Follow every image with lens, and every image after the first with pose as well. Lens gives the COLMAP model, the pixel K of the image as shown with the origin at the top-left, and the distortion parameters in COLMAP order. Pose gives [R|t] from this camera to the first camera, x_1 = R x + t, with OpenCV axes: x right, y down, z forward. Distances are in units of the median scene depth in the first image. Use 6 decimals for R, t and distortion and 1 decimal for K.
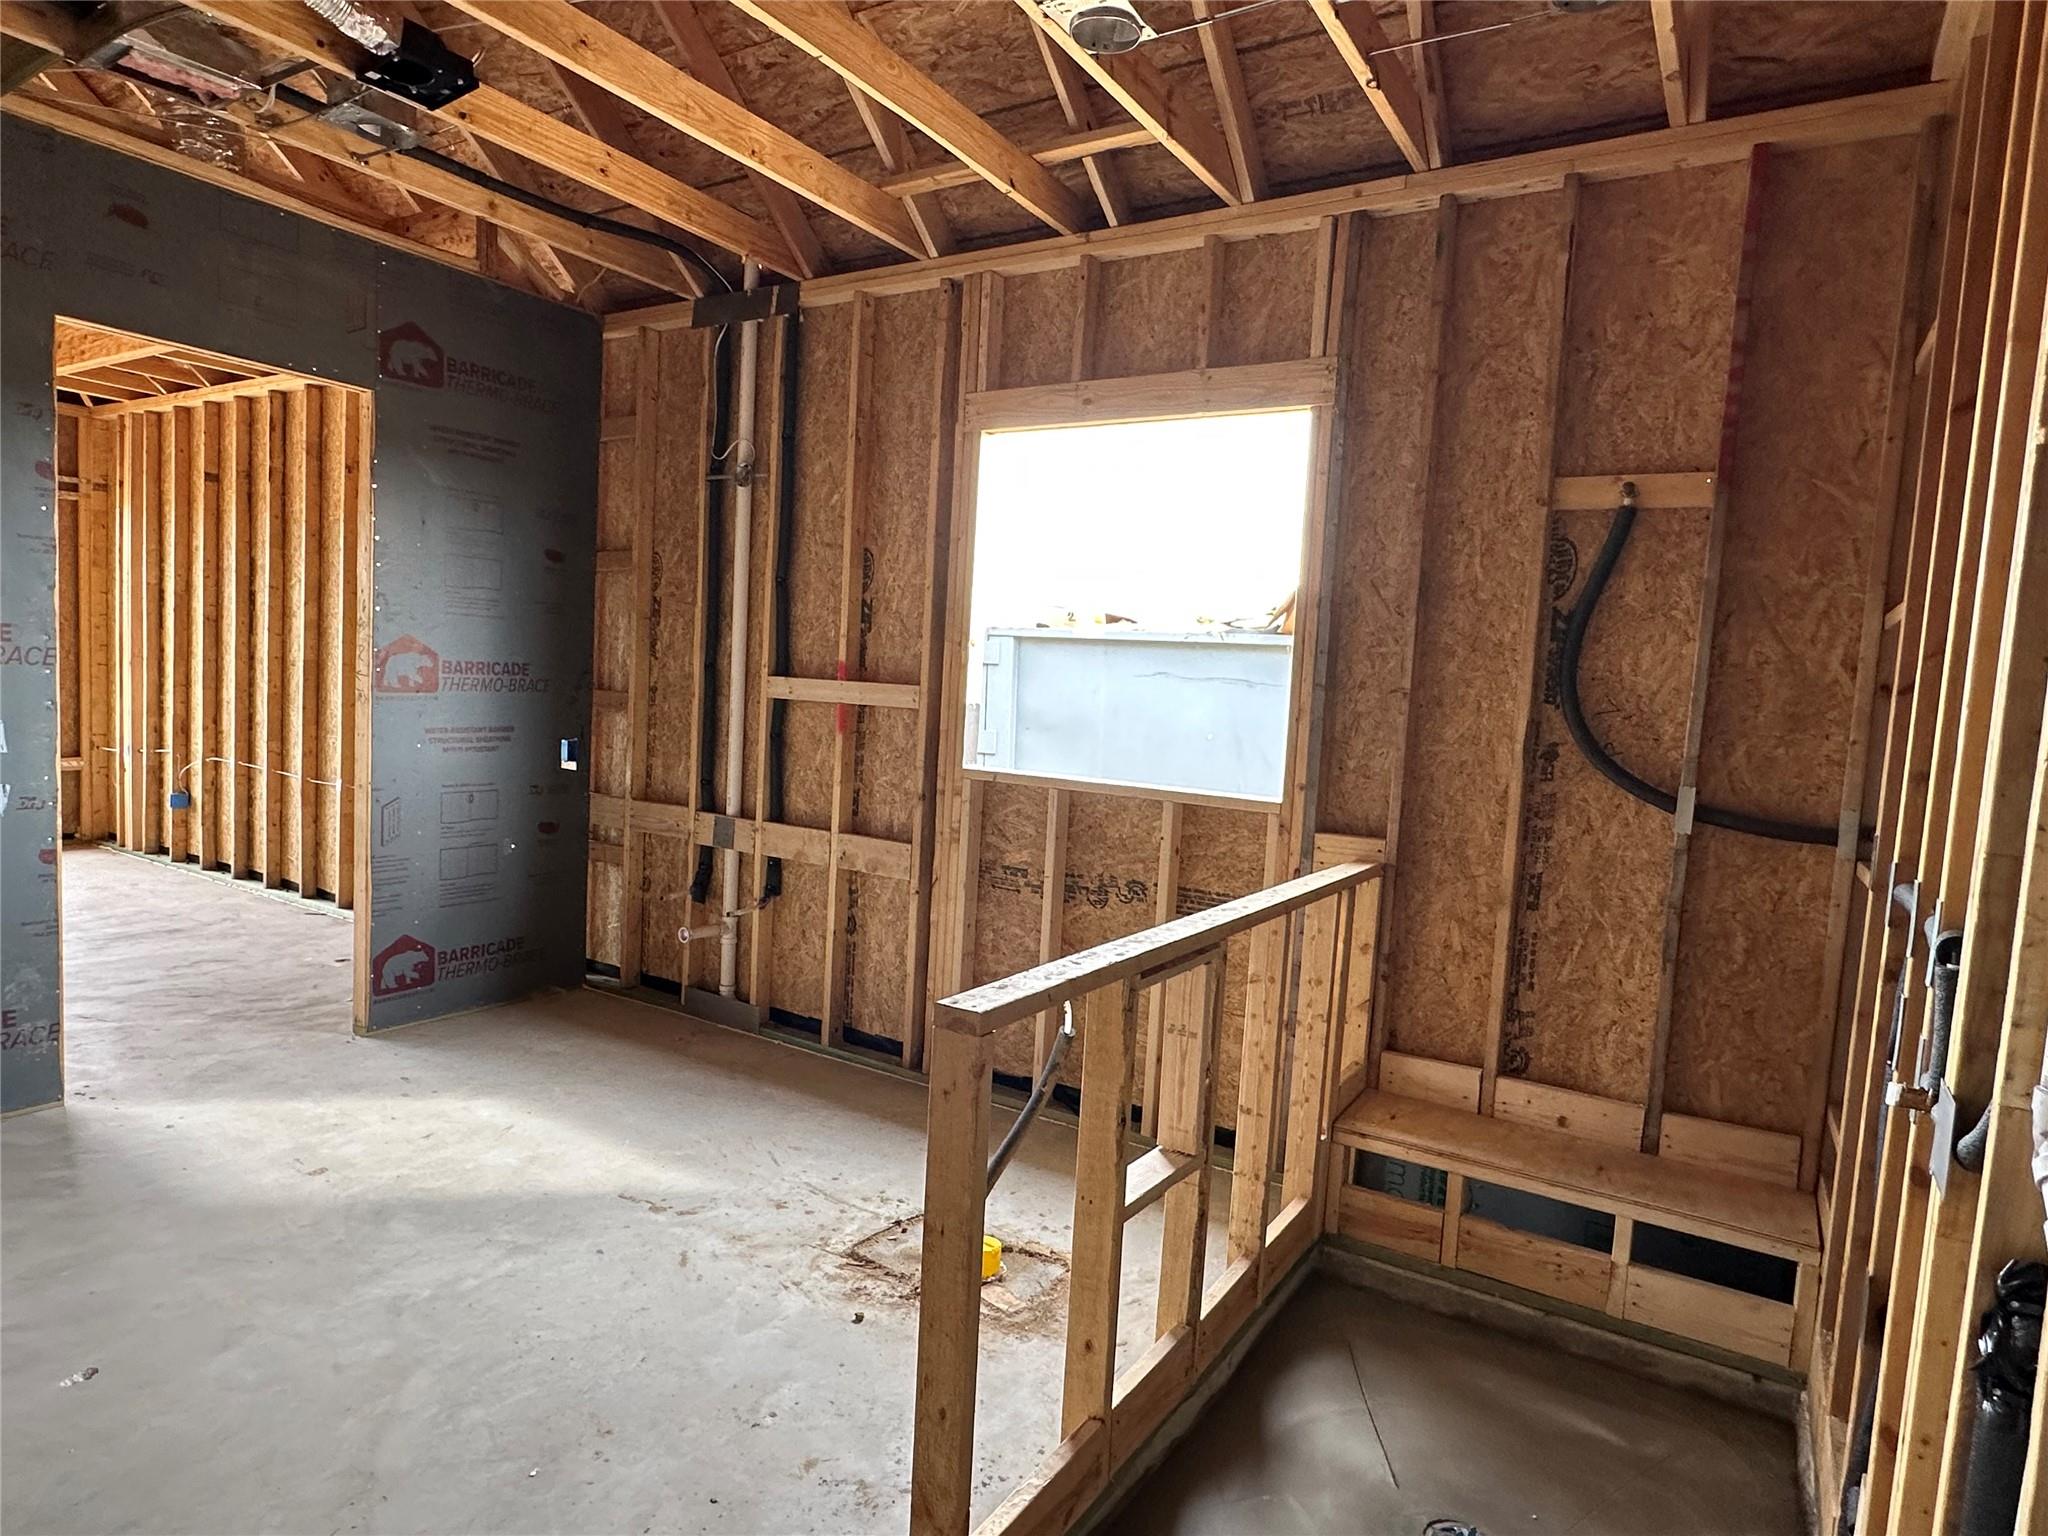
lens RADIAL K [[1180.7, 0, 1024.0], [0, 1180.7, 768.0], [0, 0, 1]] dist [-0.001315, 0.000472]
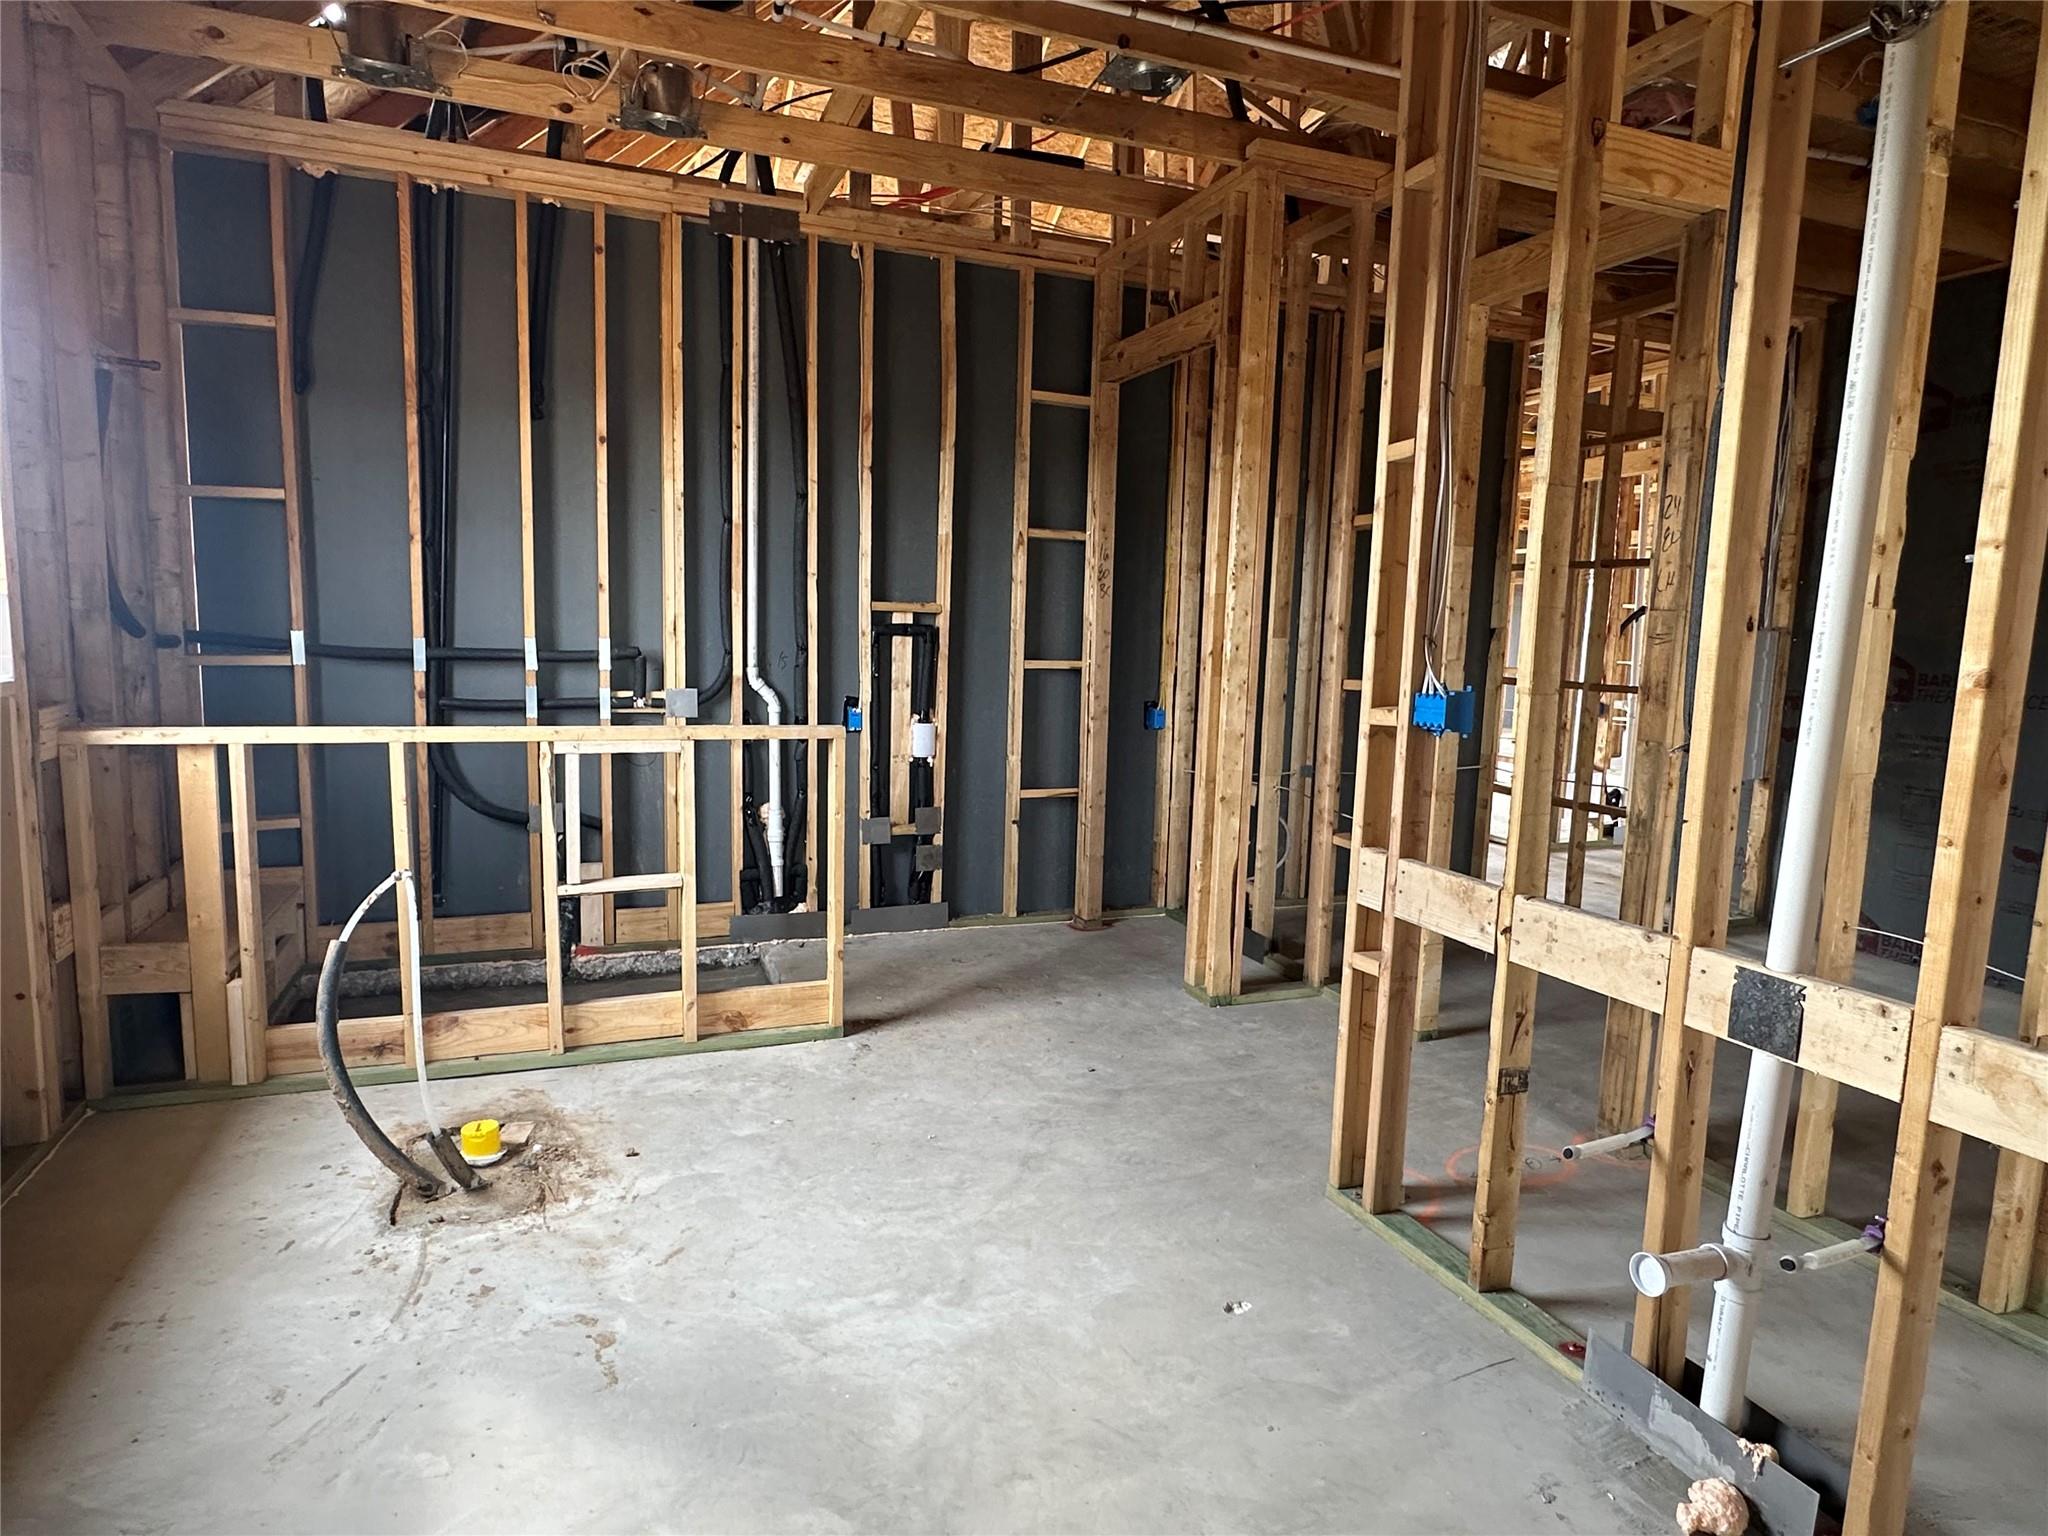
lens RADIAL K [[1180.7, 0, 1024.0], [0, 1180.7, 768.0], [0, 0, 1]] dist [-0.001315, 0.000472]
pose [[-0.801109, -0.155298, 0.578020, -0.370328], [-0.030685, 0.975138, 0.219464, -0.049587], [-0.597731, 0.158078, -0.785957, 0.581129]]
